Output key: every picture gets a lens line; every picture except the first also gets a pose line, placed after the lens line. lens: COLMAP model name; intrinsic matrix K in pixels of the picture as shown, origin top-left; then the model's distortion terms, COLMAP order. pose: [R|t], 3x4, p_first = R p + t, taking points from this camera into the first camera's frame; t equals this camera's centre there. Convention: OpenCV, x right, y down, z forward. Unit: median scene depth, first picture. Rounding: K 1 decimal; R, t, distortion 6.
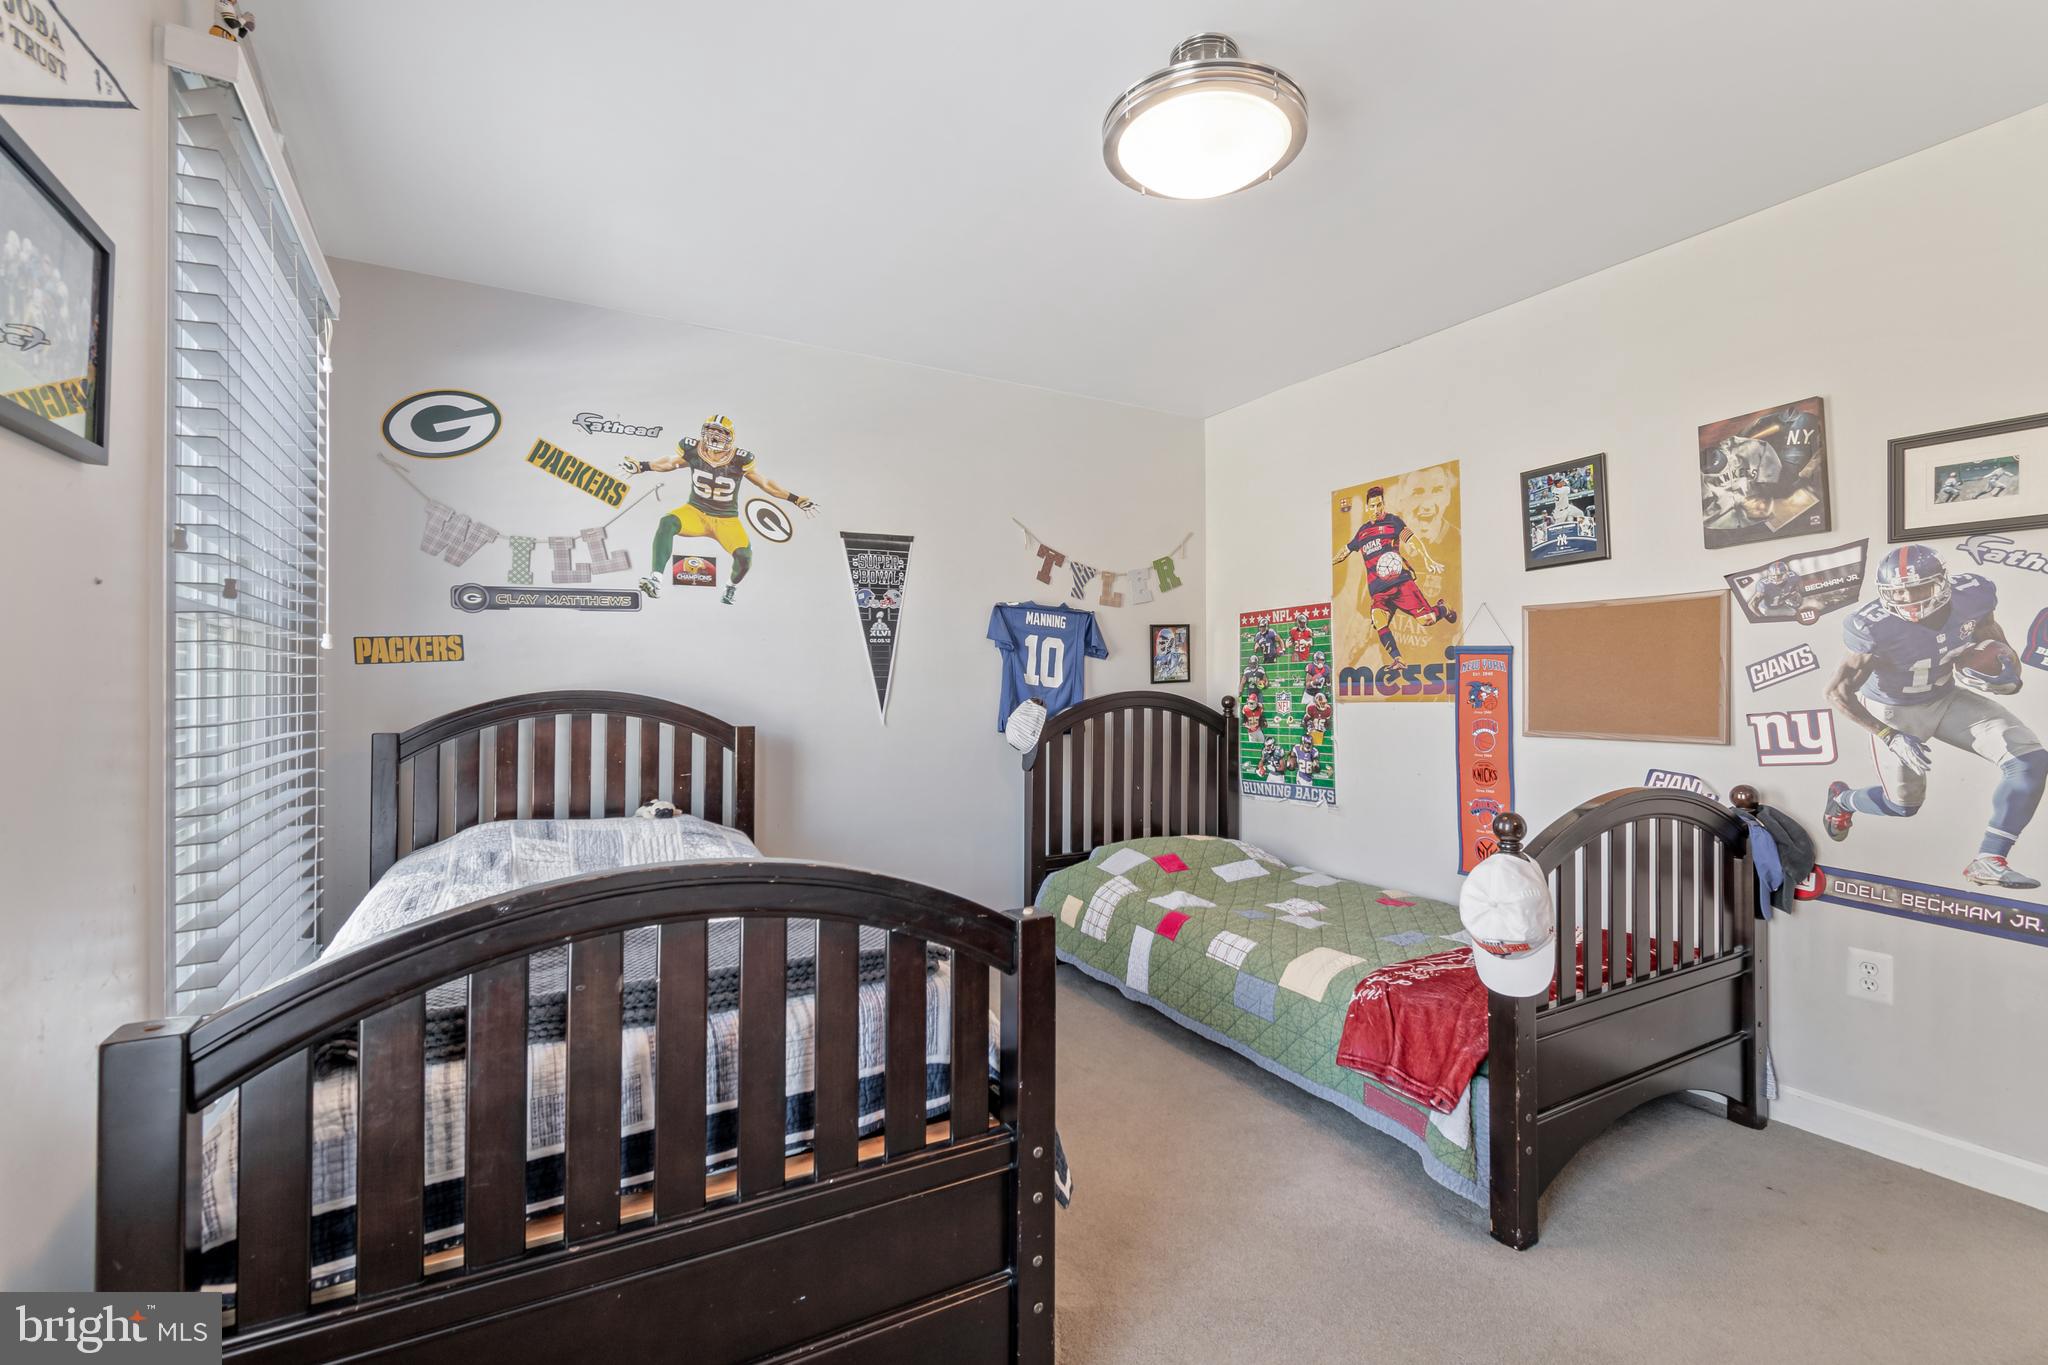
lens RADIAL K [[917.4, 0, 1020.5], [0, 917.4, 688.9], [0, 0, 1]] dist [0.012316, 0.000289]
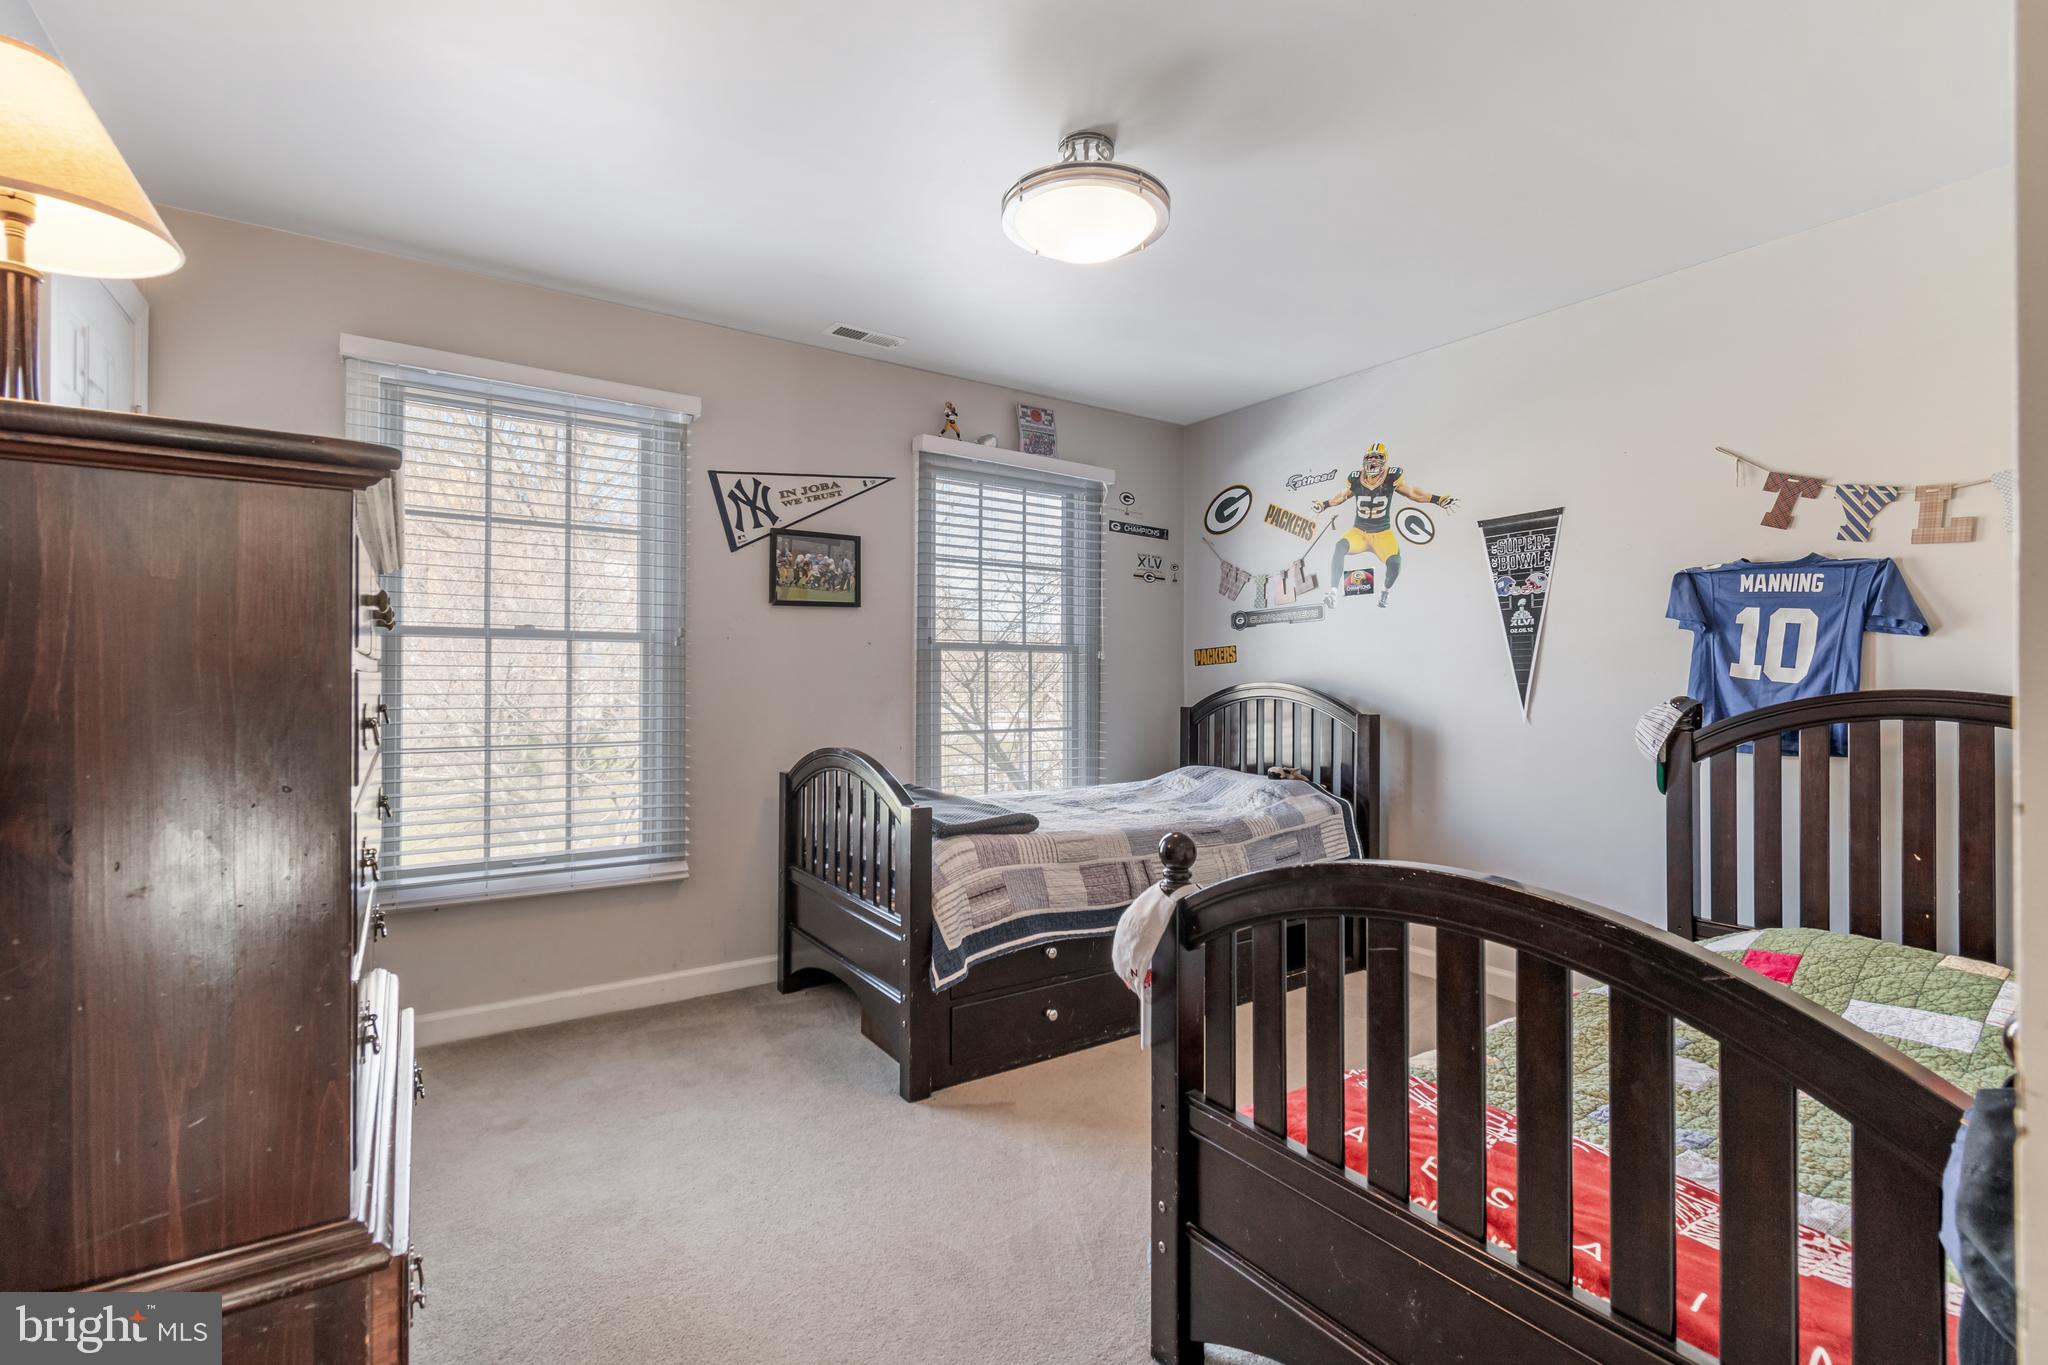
lens RADIAL K [[917.4, 0, 1021.1], [0, 917.4, 669.3], [0, 0, 1]] dist [0.012316, 0.000289]
pose [[0.090010, -0.004373, -0.995931, 0.723902], [0.003020, 0.999987, -0.004118, -0.011561], [0.995936, -0.002637, 0.090022, 0.424135]]
